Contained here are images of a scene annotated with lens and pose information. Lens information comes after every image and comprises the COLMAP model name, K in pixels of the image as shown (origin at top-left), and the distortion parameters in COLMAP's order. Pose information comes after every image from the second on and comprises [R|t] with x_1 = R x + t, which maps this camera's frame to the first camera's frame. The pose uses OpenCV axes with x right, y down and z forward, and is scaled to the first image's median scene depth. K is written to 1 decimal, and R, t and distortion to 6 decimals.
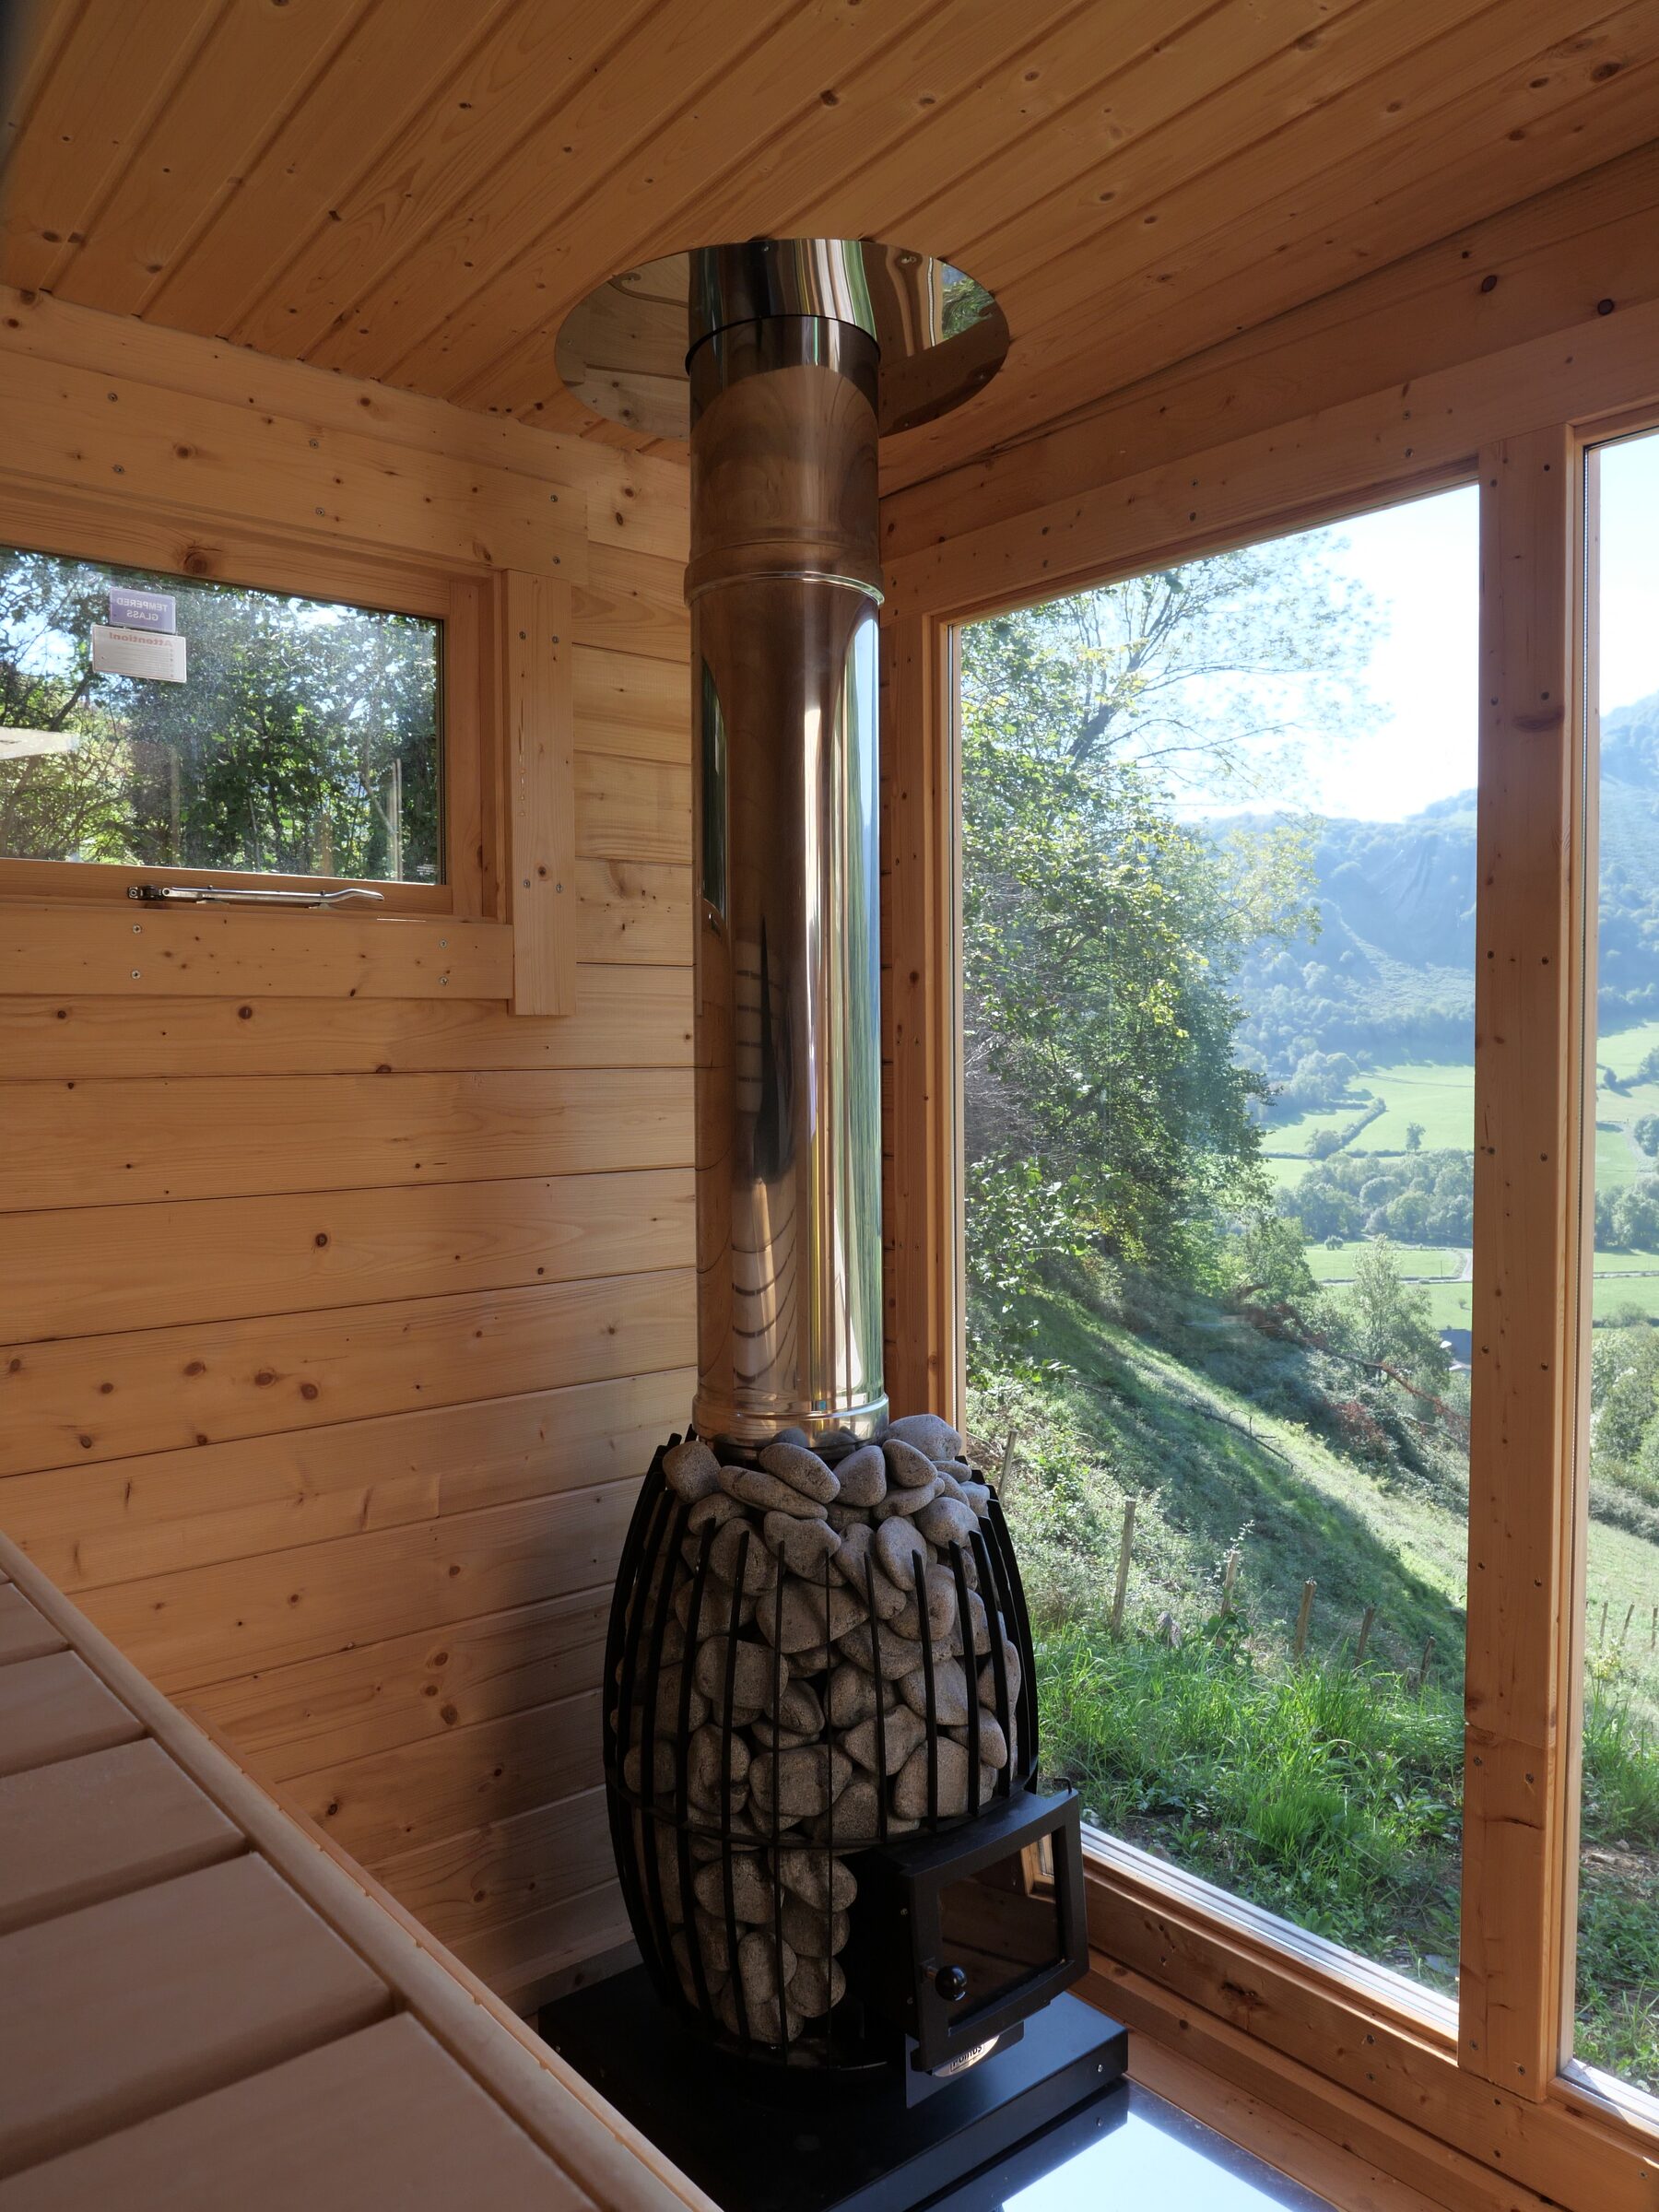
lens RADIAL K [[1628.3, 0, 829.5], [0, 1628.3, 1106.0], [0, 0, 1]] dist [-0.067575, 0.069169]
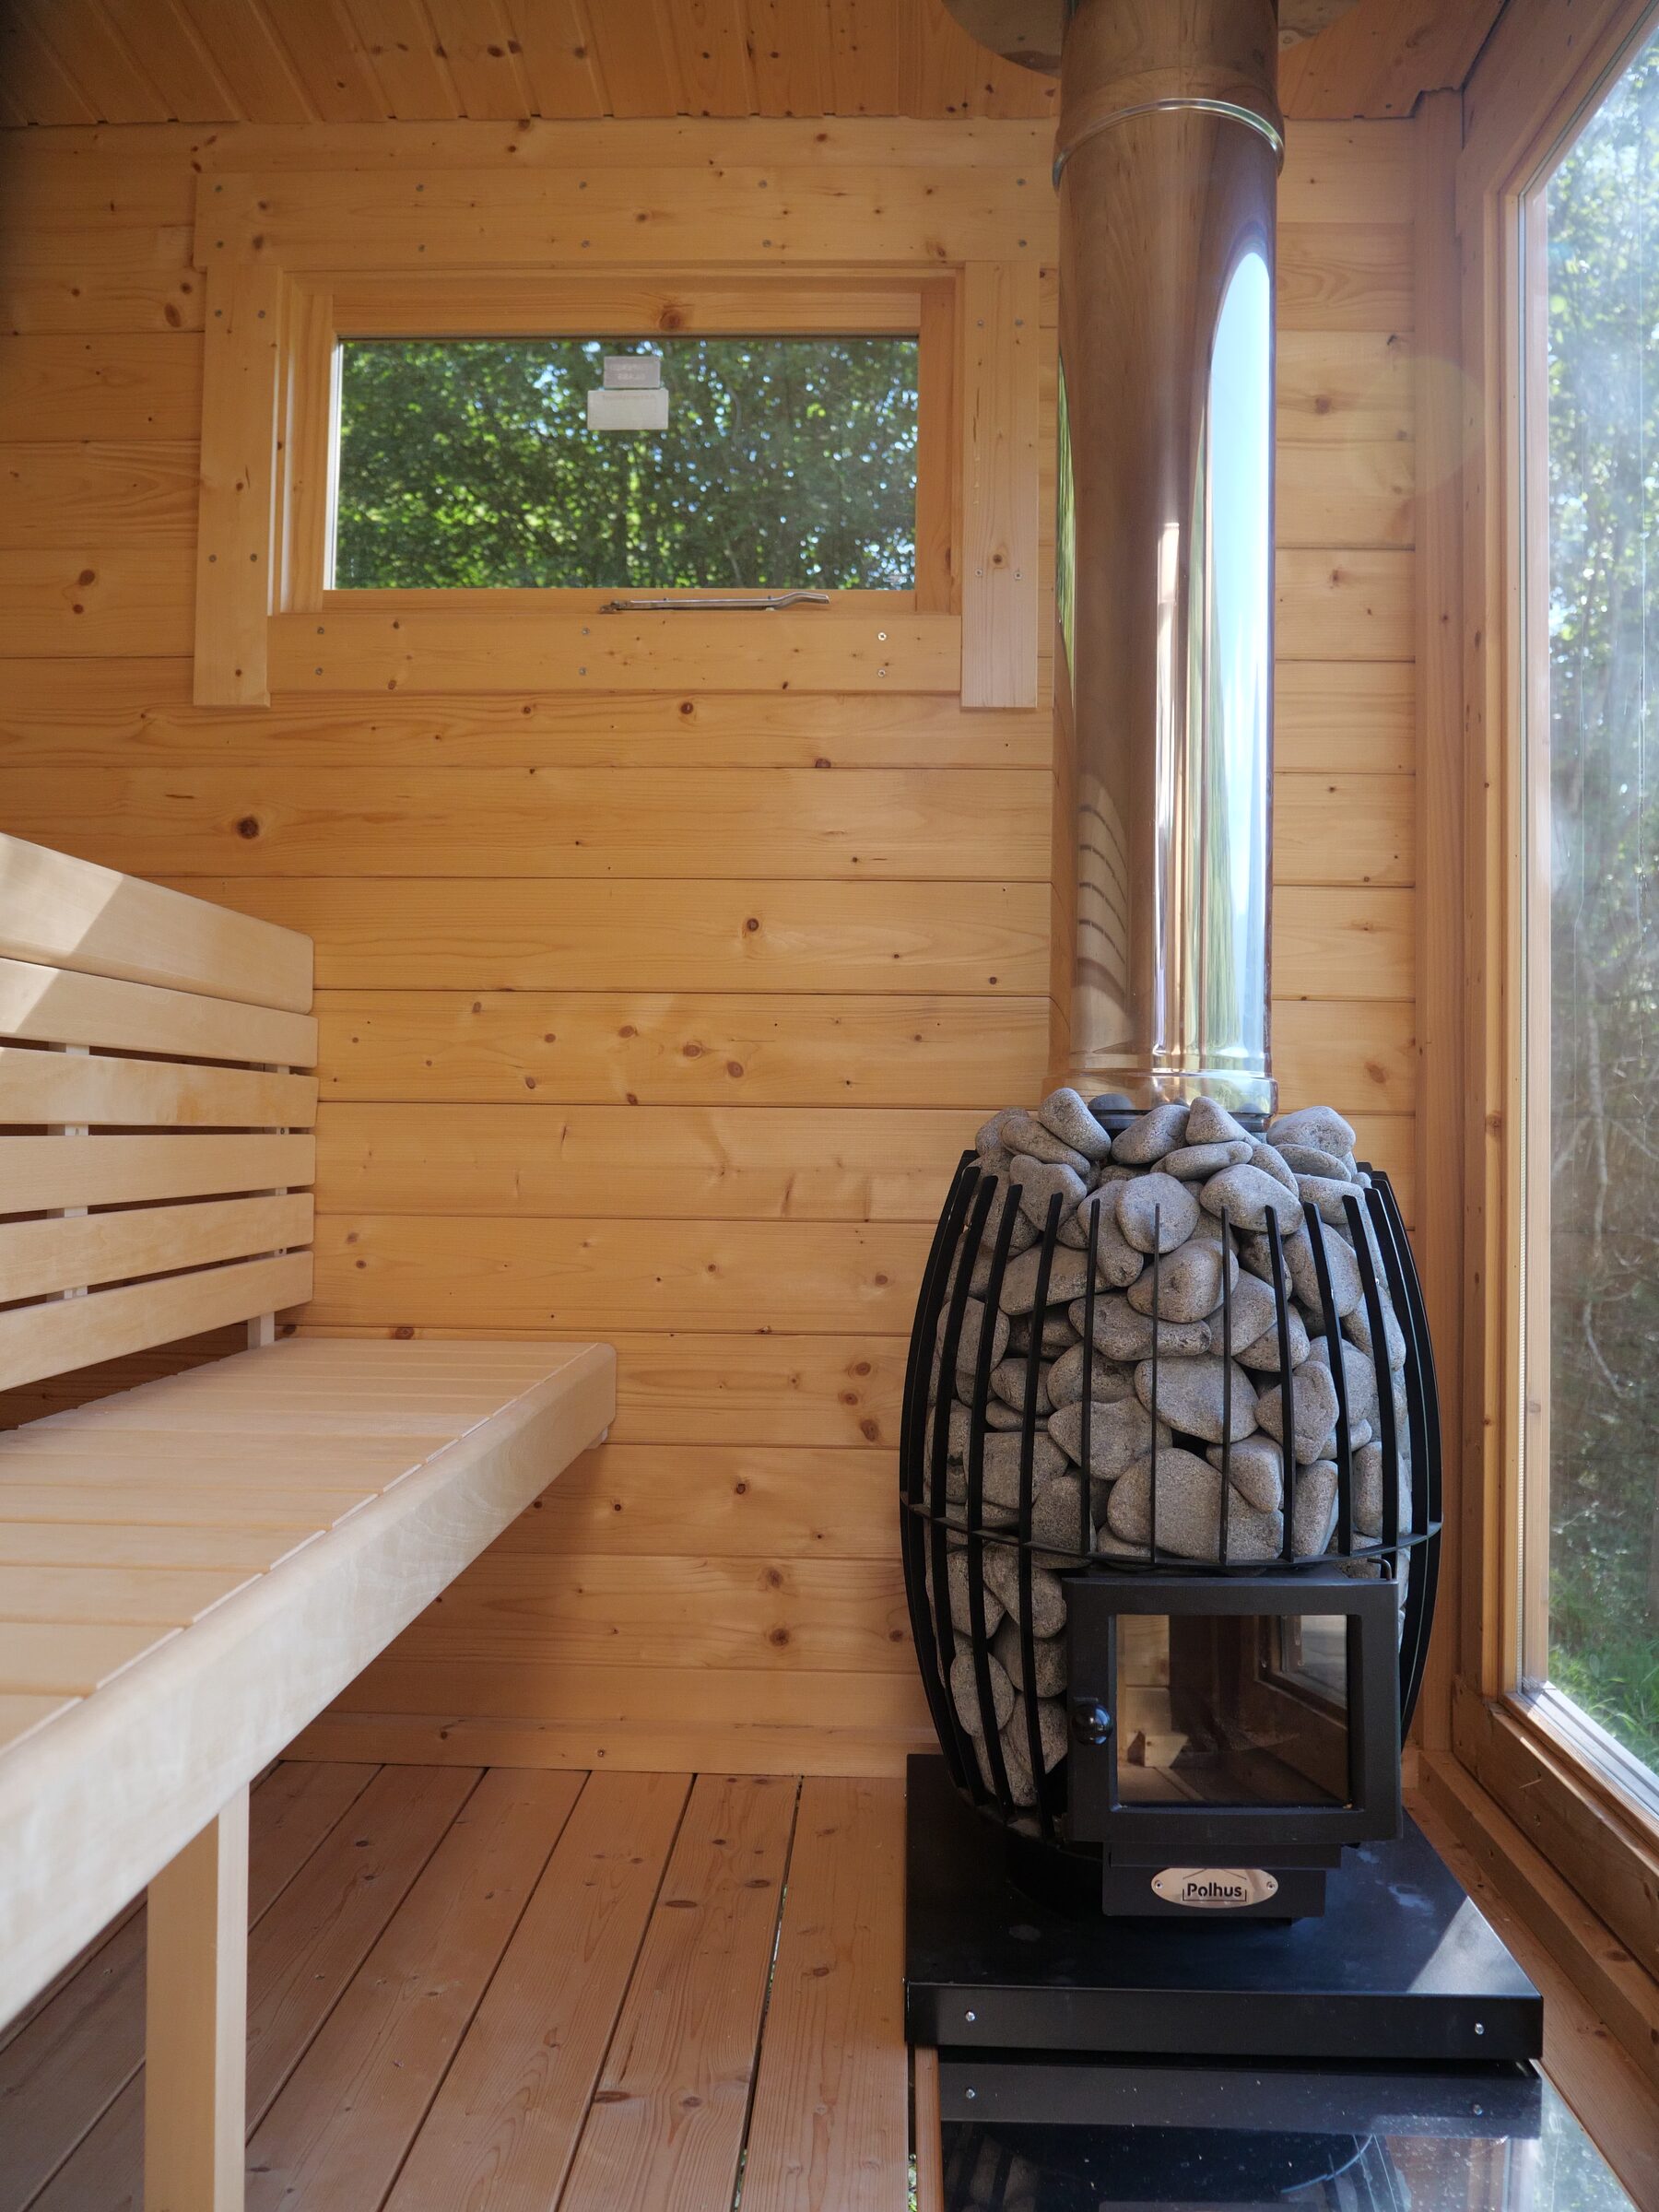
lens RADIAL K [[1628.3, 0, 829.5], [0, 1628.3, 1106.0], [0, 0, 1]] dist [-0.067575, 0.069169]
pose [[0.741969, 0.005157, -0.670414, 0.470566], [-0.045618, 0.998041, -0.042810, 0.268382], [0.668880, 0.062346, 0.740751, 0.296389]]
